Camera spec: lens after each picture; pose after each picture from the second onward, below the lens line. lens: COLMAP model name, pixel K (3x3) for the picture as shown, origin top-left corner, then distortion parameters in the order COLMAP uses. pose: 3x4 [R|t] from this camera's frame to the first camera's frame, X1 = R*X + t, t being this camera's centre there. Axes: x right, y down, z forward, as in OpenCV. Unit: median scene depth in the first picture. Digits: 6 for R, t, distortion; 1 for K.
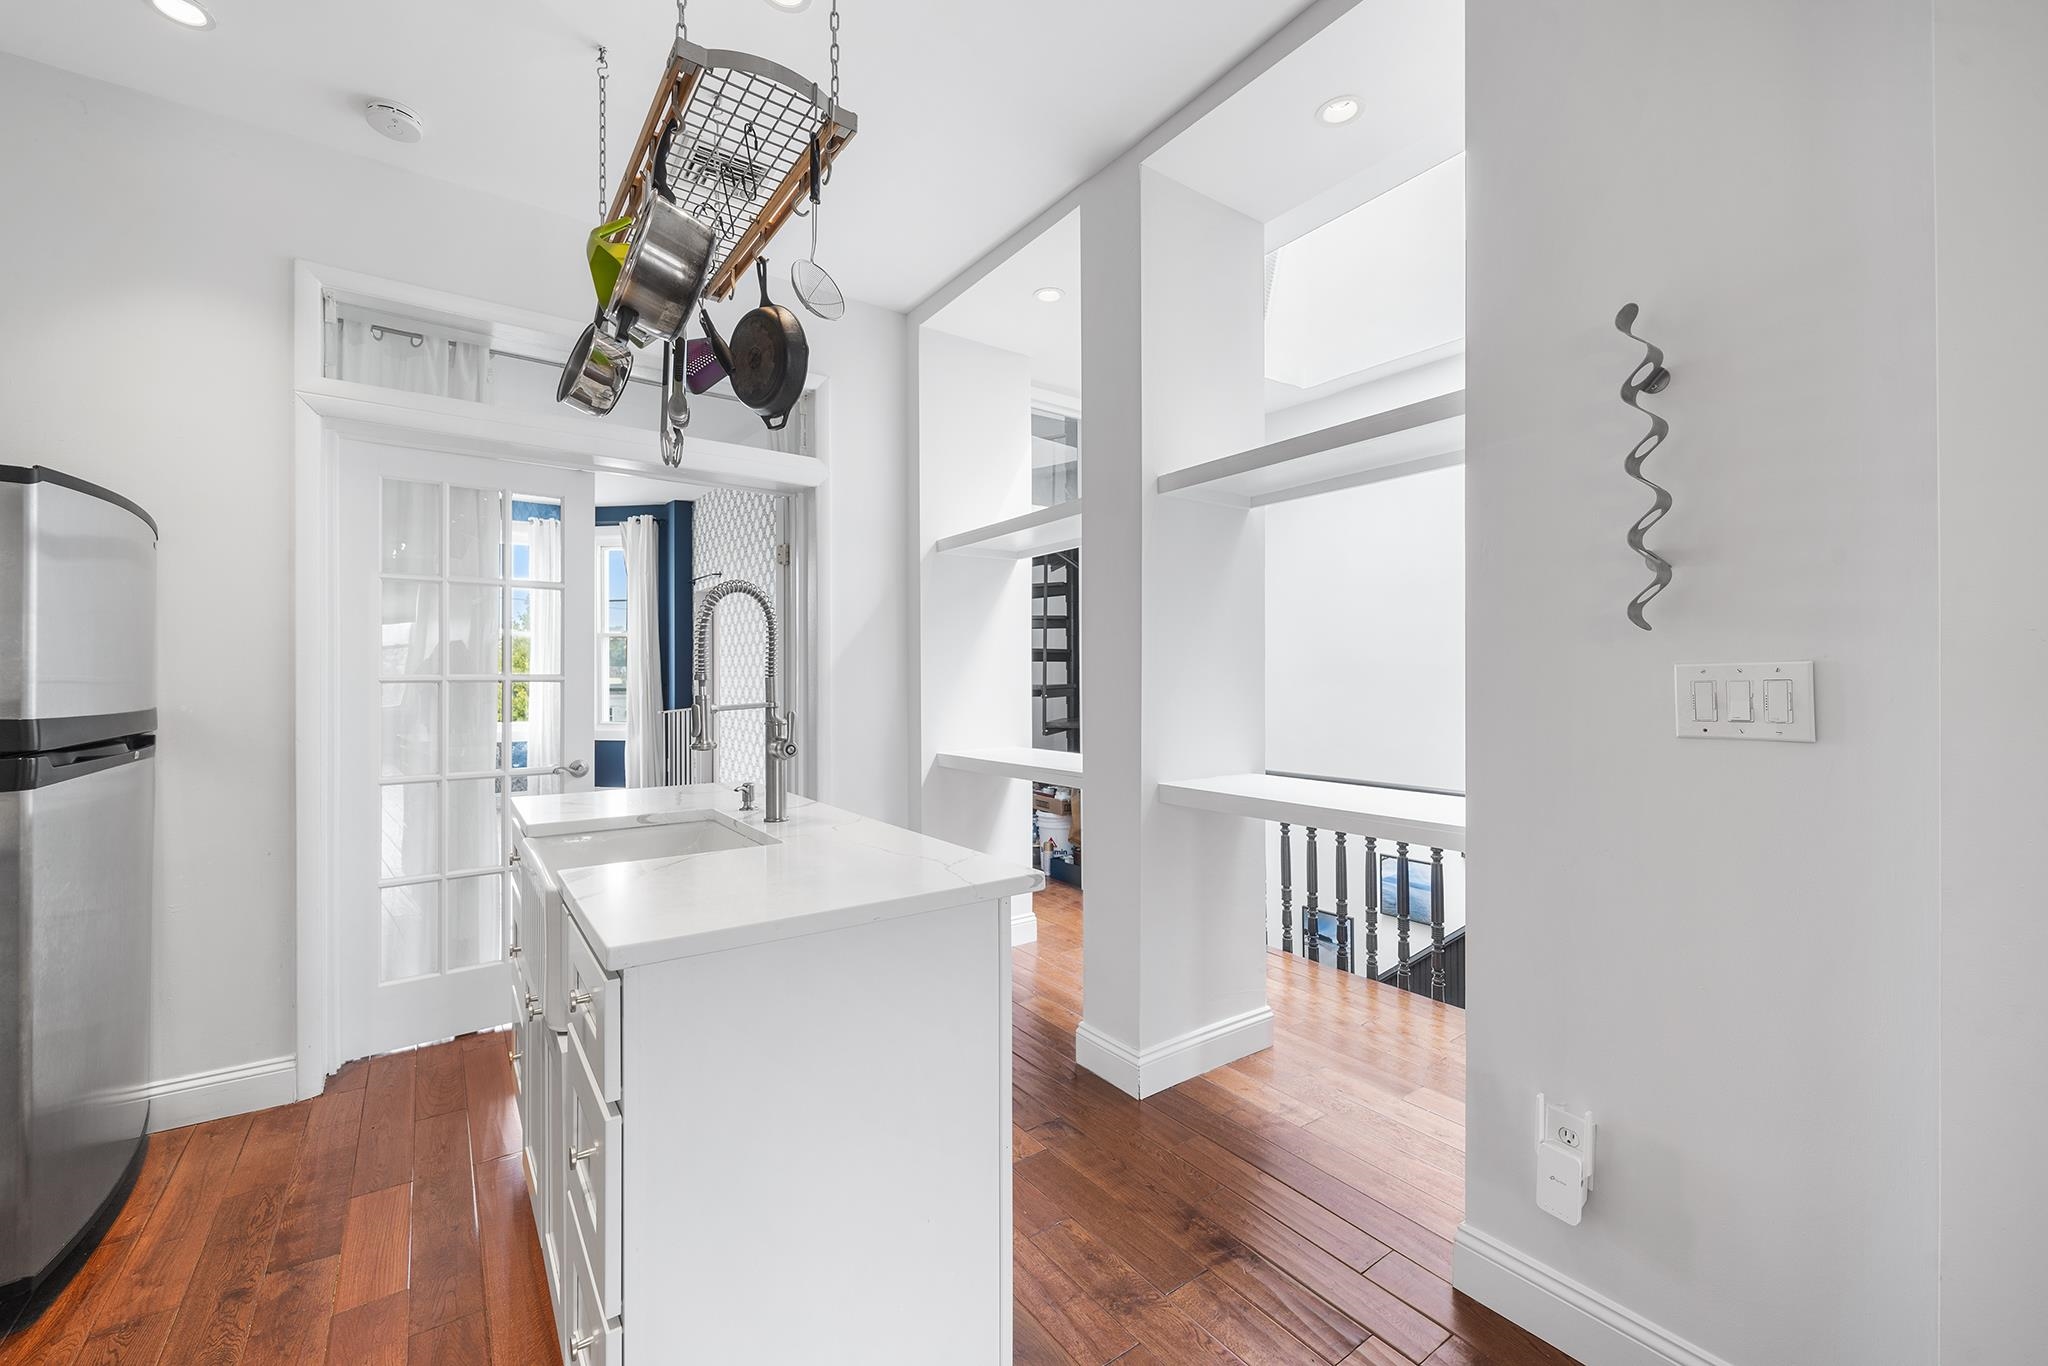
lens RADIAL K [[819.1, 0, 1022.8], [0, 819.1, 679.1], [0, 0, 1]] dist [-0.000893, -0.000090]
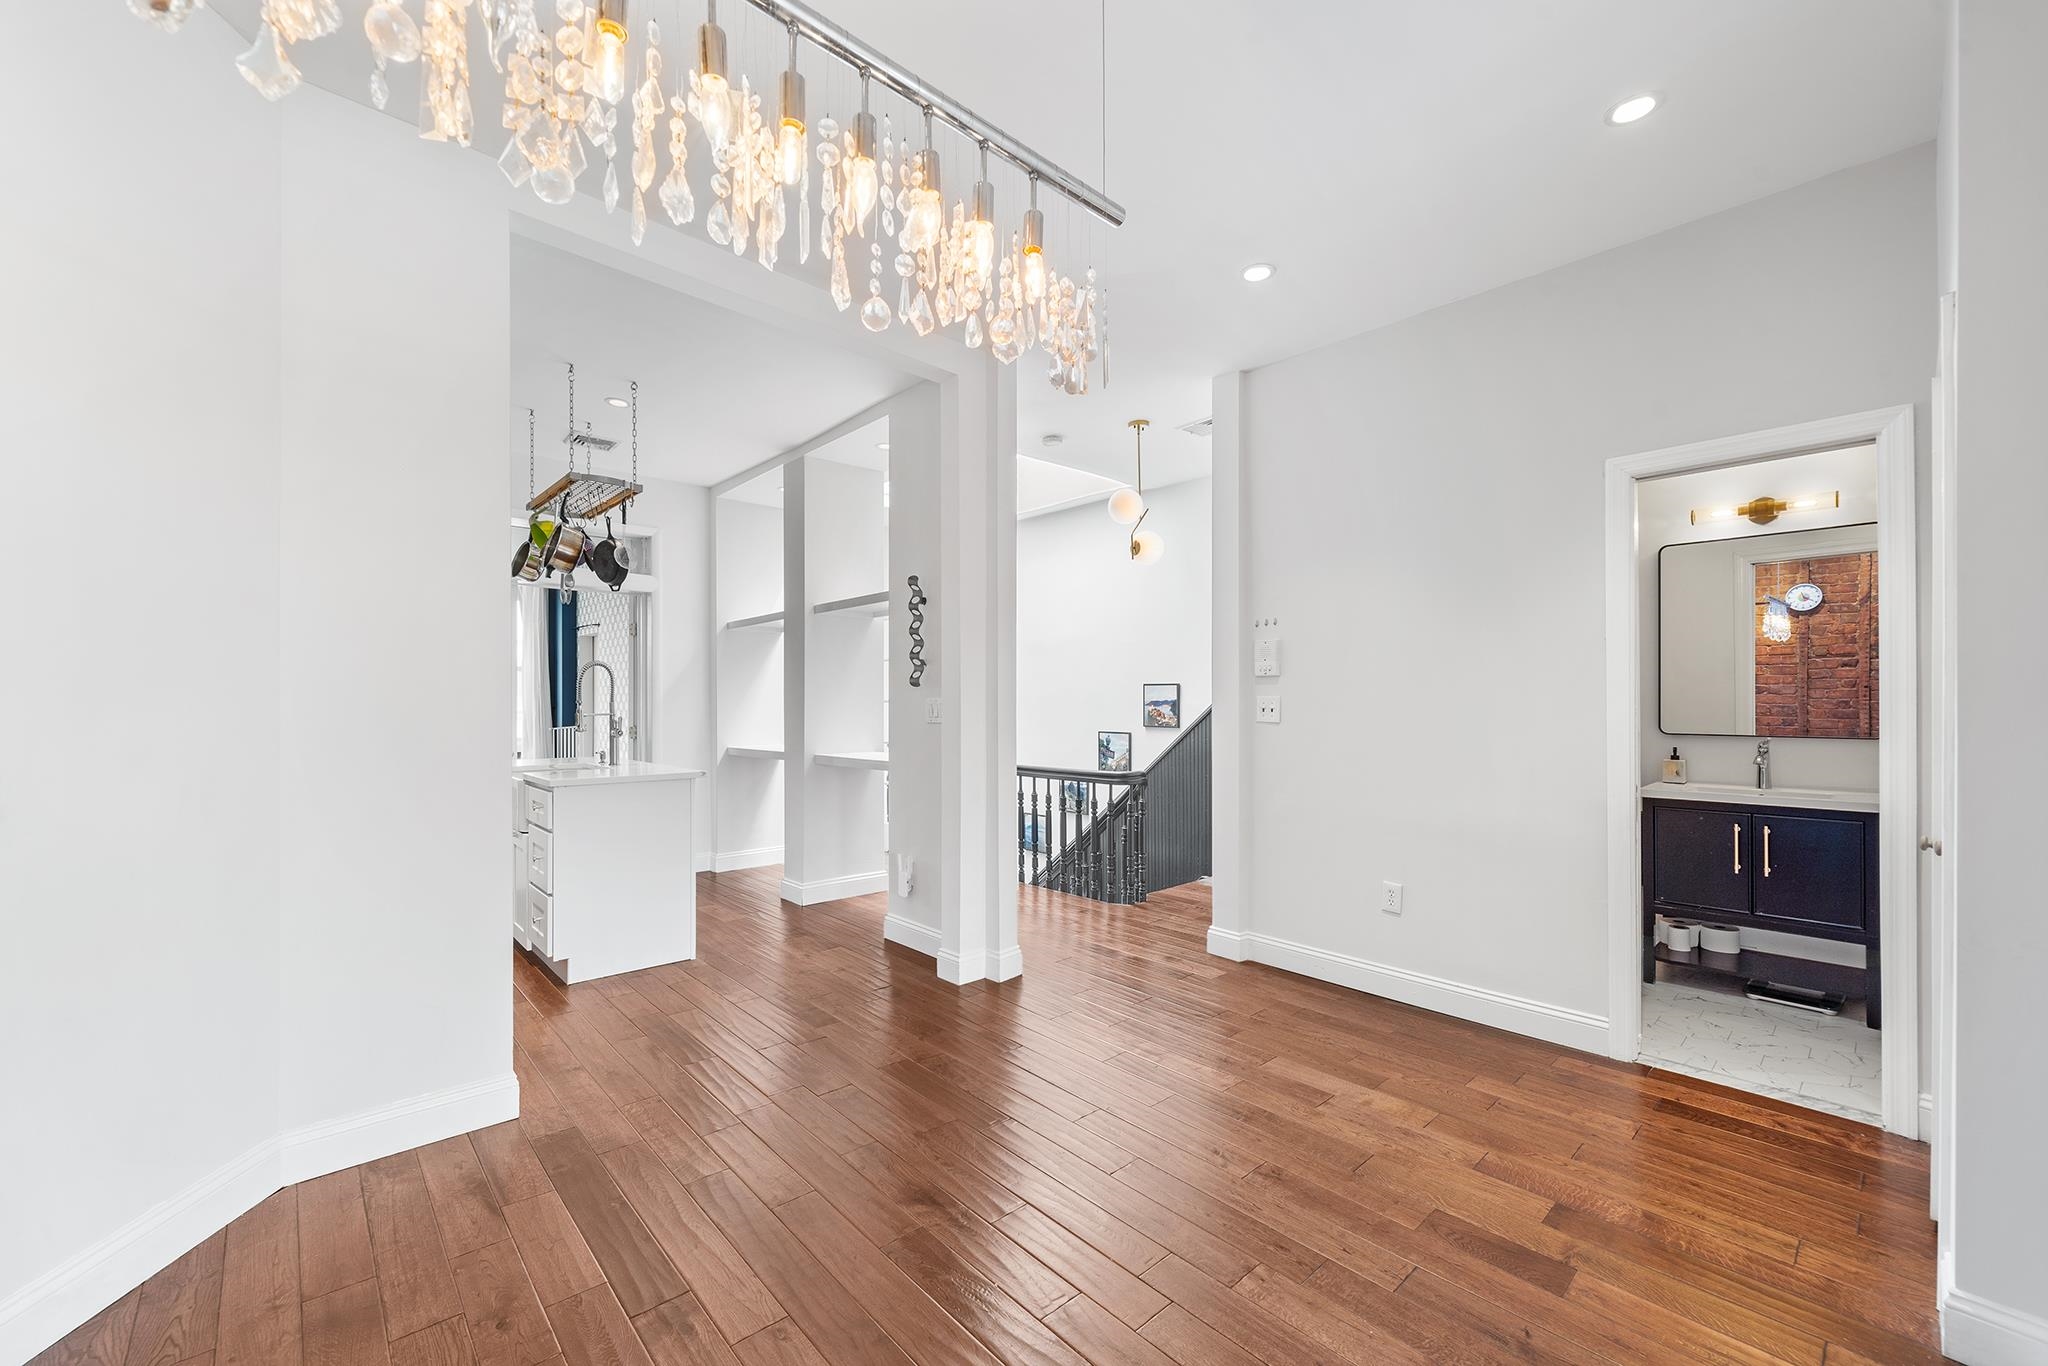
lens RADIAL K [[816.0, 0, 1021.3], [0, 816.0, 704.1], [0, 0, 1]] dist [0.000361, -0.000181]
pose [[0.993423, 0.003775, 0.114437, 0.319214], [-0.003572, 0.999992, -0.001981, 0.002705], [-0.114443, 0.001559, 0.993429, -0.783896]]
